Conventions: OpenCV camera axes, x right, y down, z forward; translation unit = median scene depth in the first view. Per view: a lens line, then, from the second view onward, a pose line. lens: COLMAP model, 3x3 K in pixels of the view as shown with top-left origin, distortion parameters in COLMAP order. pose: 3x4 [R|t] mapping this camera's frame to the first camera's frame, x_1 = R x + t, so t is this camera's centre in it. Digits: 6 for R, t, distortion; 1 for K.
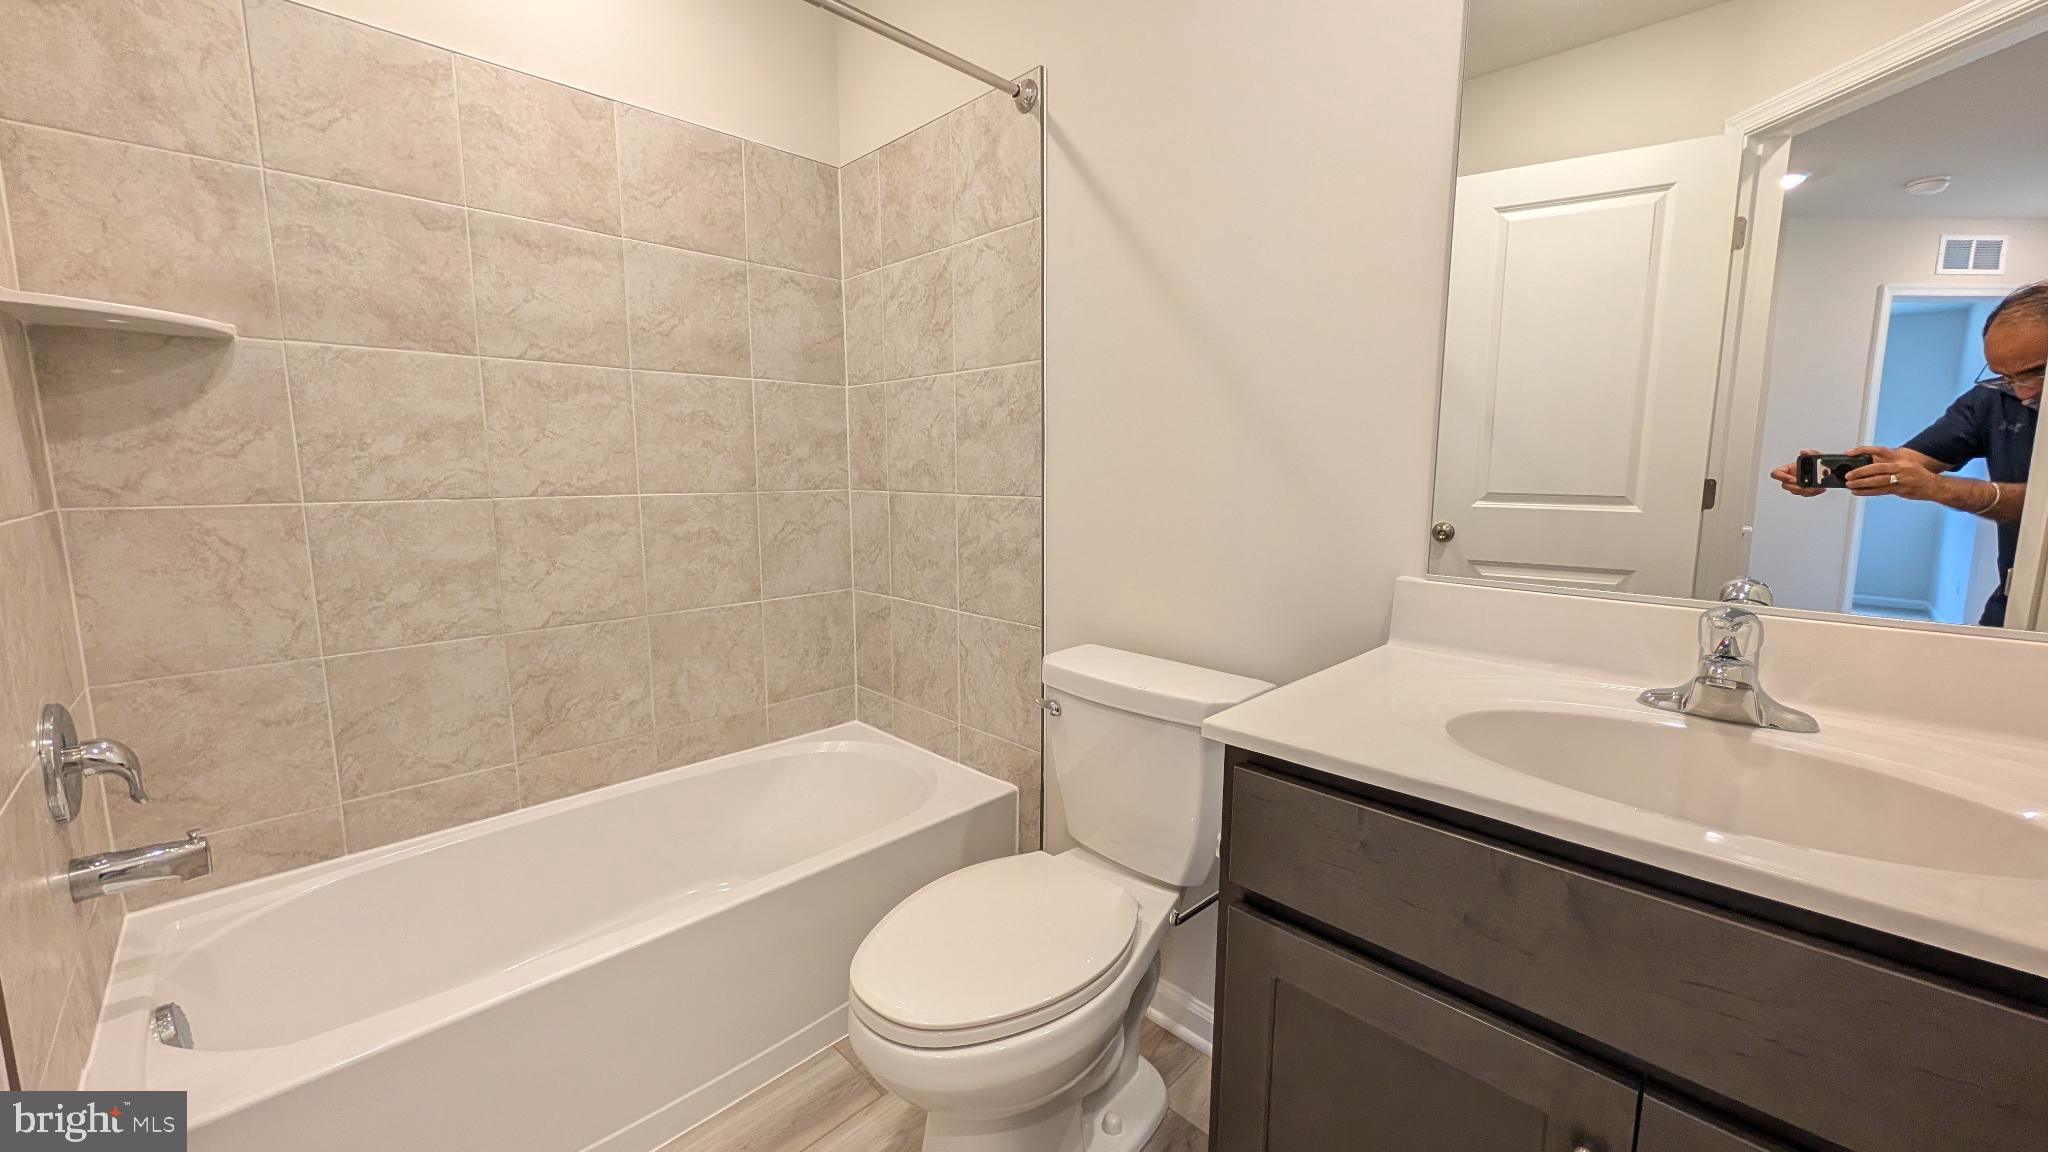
lens RADIAL K [[772.5, 0, 1028.5], [0, 772.5, 570.2], [0, 0, 1]] dist [0.000656, 0.000541]
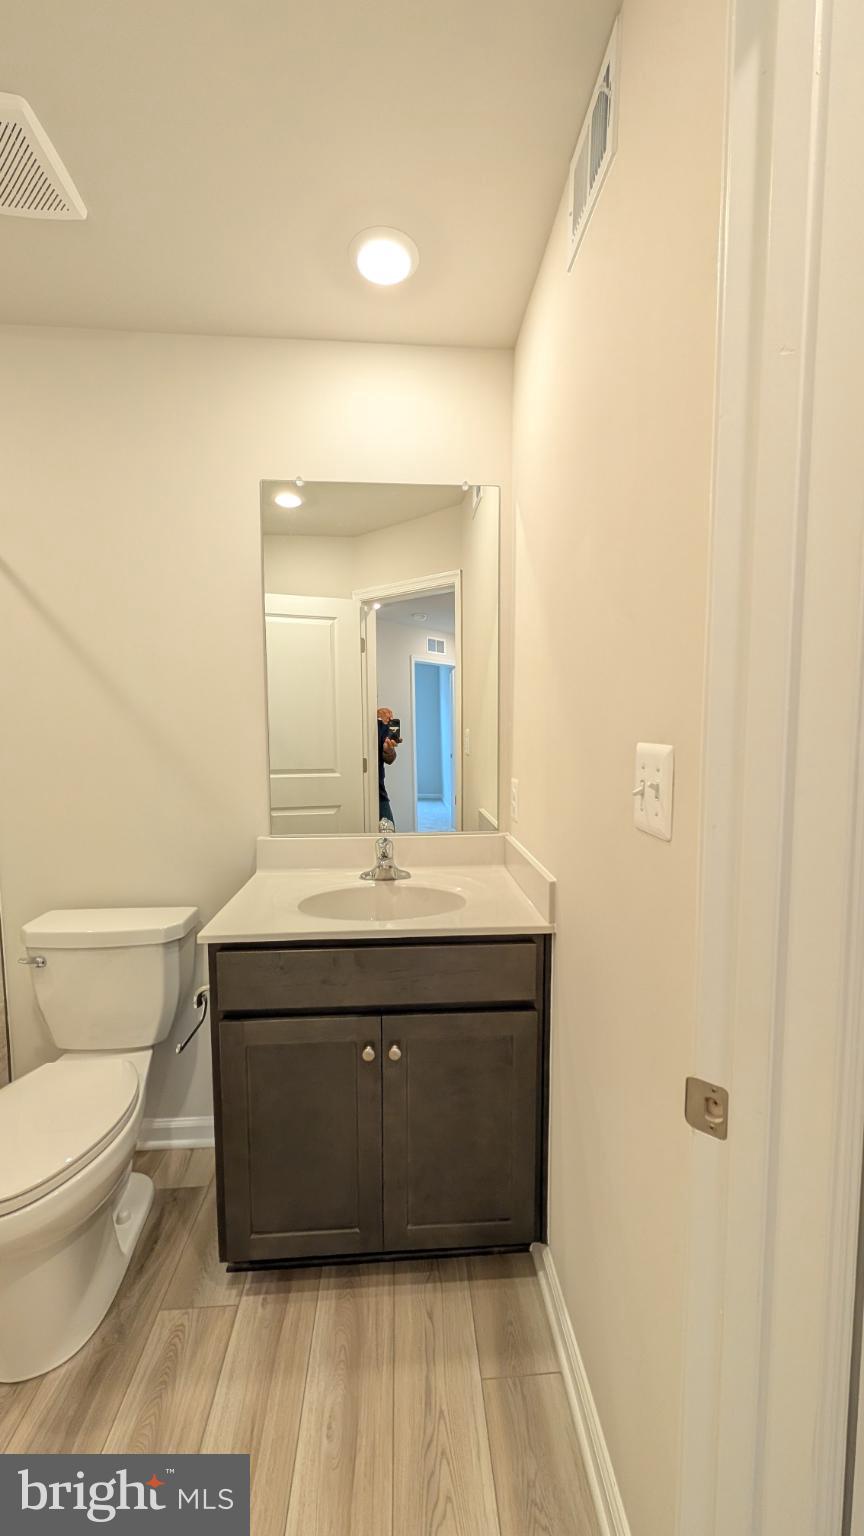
lens RADIAL K [[579.4, 0, 438.6], [0, 579.4, 771.1], [0, 0, 1]] dist [0.000656, 0.000541]
pose [[0.652798, -0.068239, 0.754452, -0.254580], [0.105816, 0.994384, -0.001618, -0.085807], [-0.750105, 0.080889, 0.656353, -0.261769]]
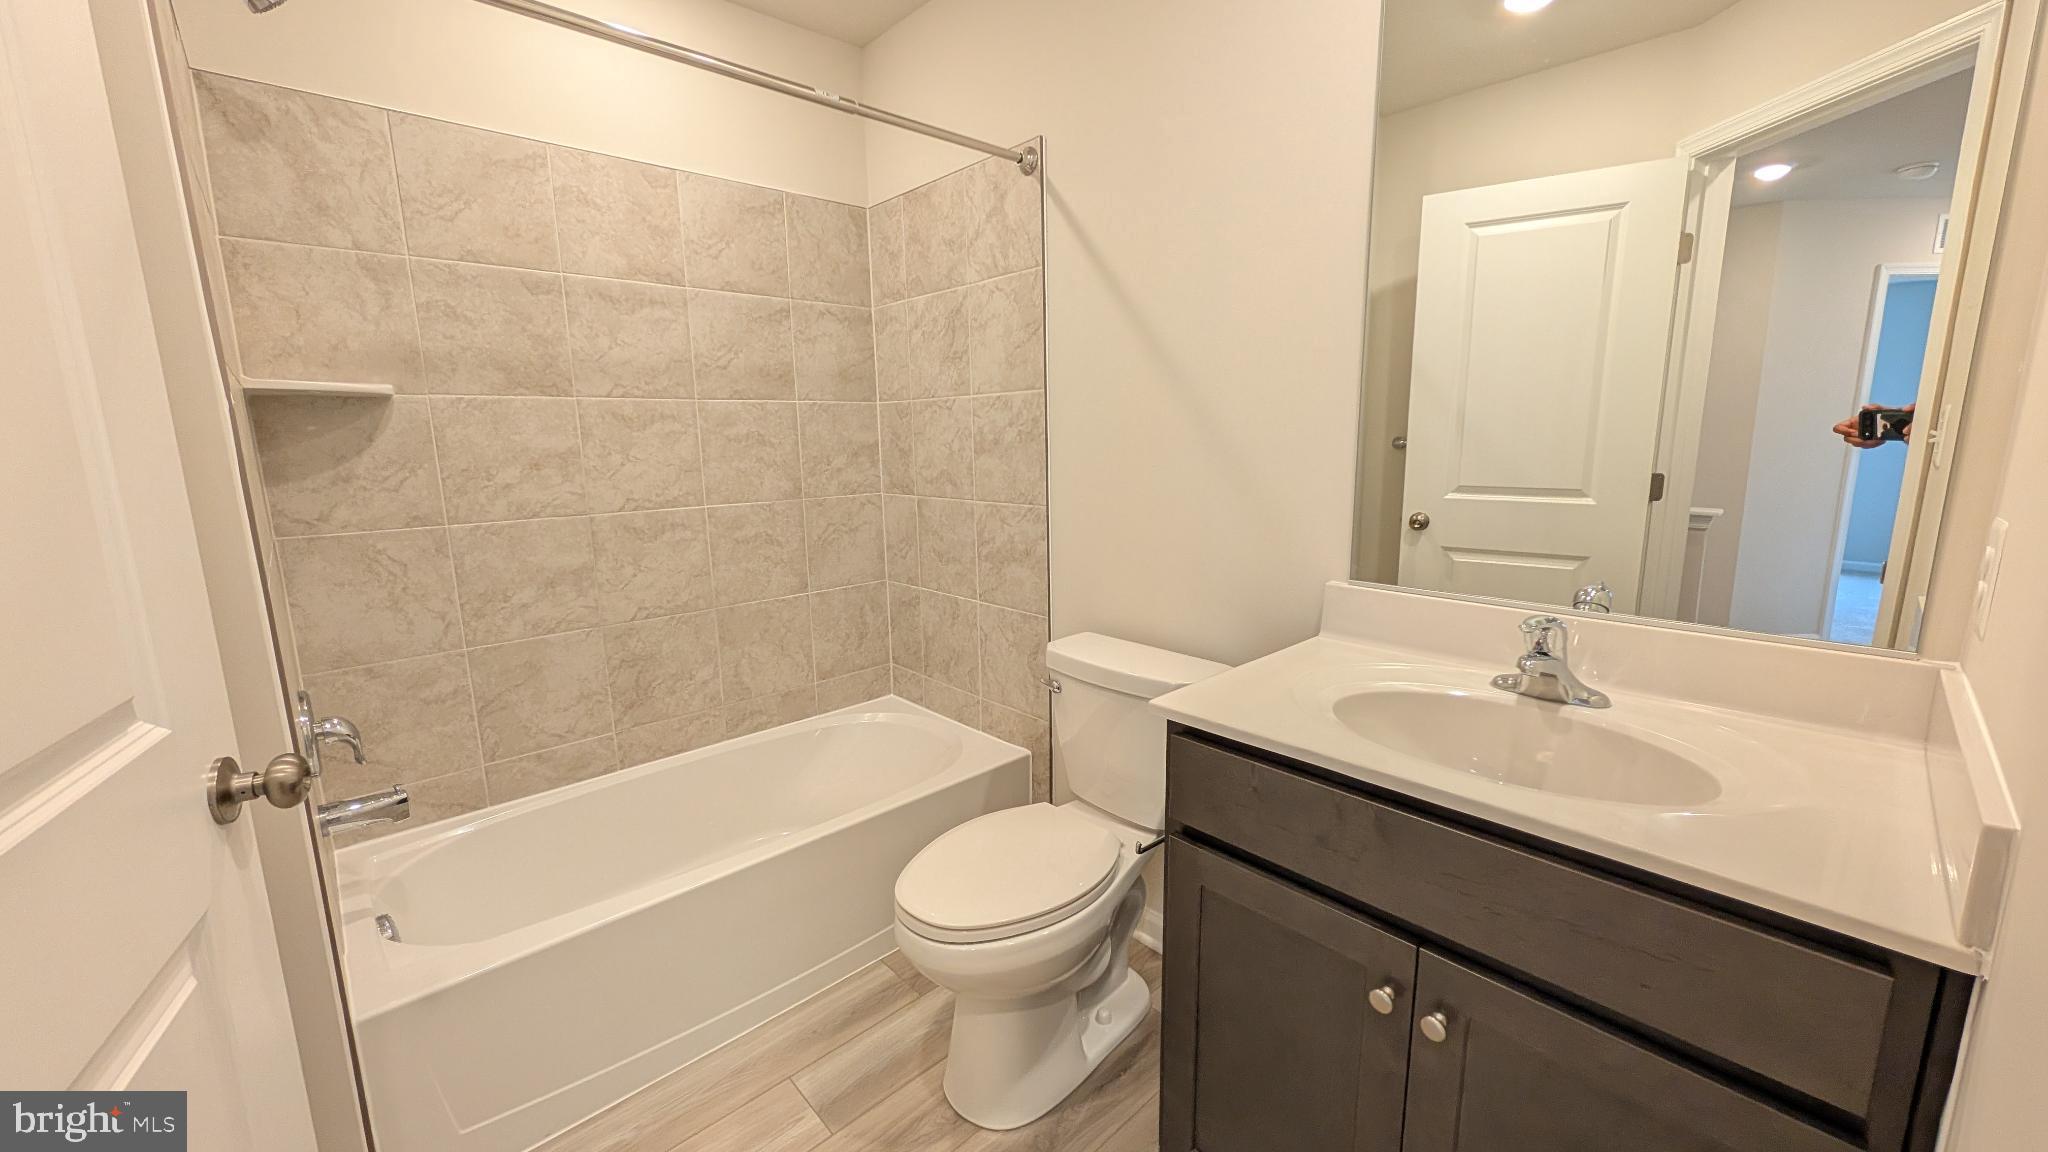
lens RADIAL K [[772.5, 0, 1028.5], [0, 772.5, 570.2], [0, 0, 1]] dist [0.000656, 0.000541]
pose [[0.999291, -0.010957, -0.036023, 0.034697], [0.012415, 0.999102, 0.040515, -0.051554], [0.035547, -0.040934, 0.998529, -0.196712]]
